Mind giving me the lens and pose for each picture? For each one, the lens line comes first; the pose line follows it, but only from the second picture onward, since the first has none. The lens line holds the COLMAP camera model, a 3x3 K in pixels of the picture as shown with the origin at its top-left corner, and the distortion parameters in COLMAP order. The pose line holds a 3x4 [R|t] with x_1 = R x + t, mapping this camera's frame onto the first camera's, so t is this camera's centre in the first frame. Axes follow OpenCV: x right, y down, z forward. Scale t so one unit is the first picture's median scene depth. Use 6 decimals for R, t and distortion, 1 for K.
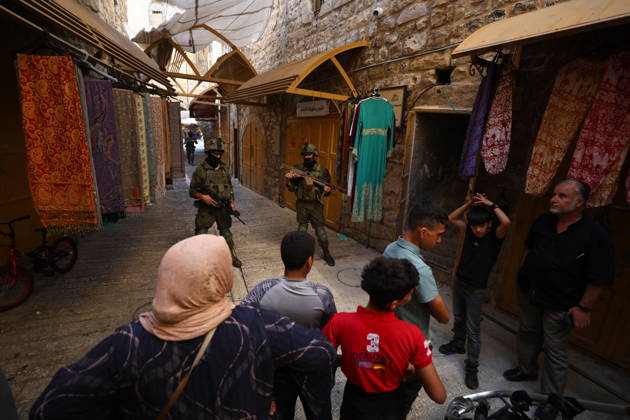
lens RADIAL K [[288.7, 0, 315.0], [0, 288.7, 210.0], [0, 0, 1]] dist [-0.040238, 0.012890]
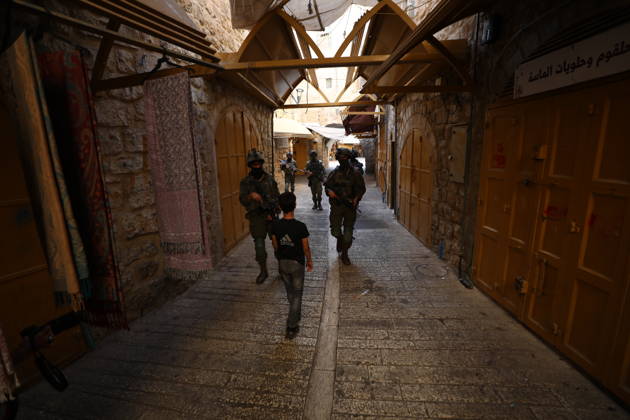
lens RADIAL K [[288.7, 0, 315.0], [0, 288.7, 210.0], [0, 0, 1]] dist [-0.040238, 0.012890]
pose [[0.844649, 0.027368, -0.534620, -0.073225], [-0.055670, 0.997768, -0.036876, -0.106515], [0.532418, 0.060910, 0.844287, 0.418360]]
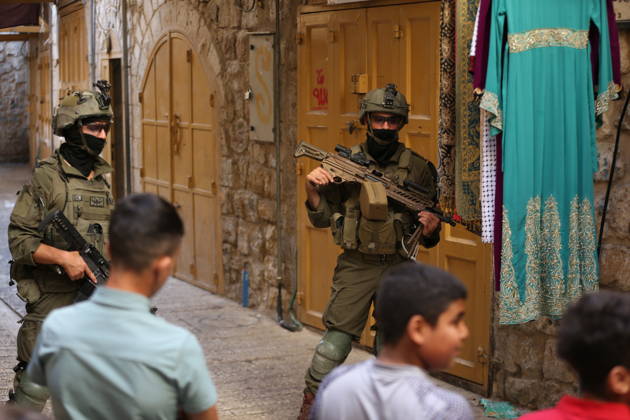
lens RADIAL K [[1257.5, 0, 316.1], [0, 1257.5, 195.0], [0, 0, 1]] dist [-0.243793, 0.110580]
pose [[0.993537, -0.052768, -0.100502, 0.033700], [0.036573, 0.986976, -0.156652, 0.049955], [0.107459, 0.151964, 0.982527, -0.170626]]
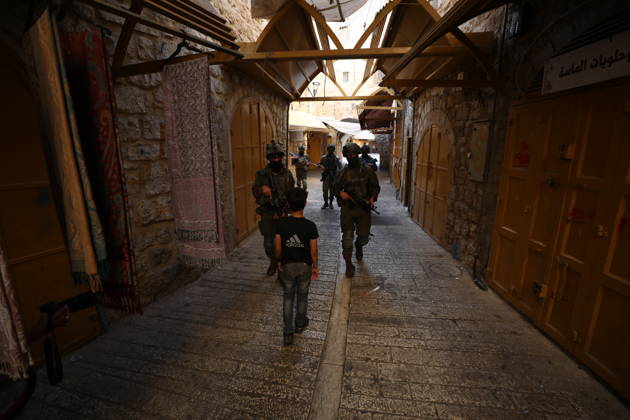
lens RADIAL K [[288.7, 0, 315.0], [0, 288.7, 210.0], [0, 0, 1]] dist [-0.040238, 0.012890]
pose [[0.820843, 0.068887, -0.566984, -0.078164], [-0.094069, 0.995449, -0.015243, -0.104457], [0.563354, 0.065848, 0.823588, 0.420348]]
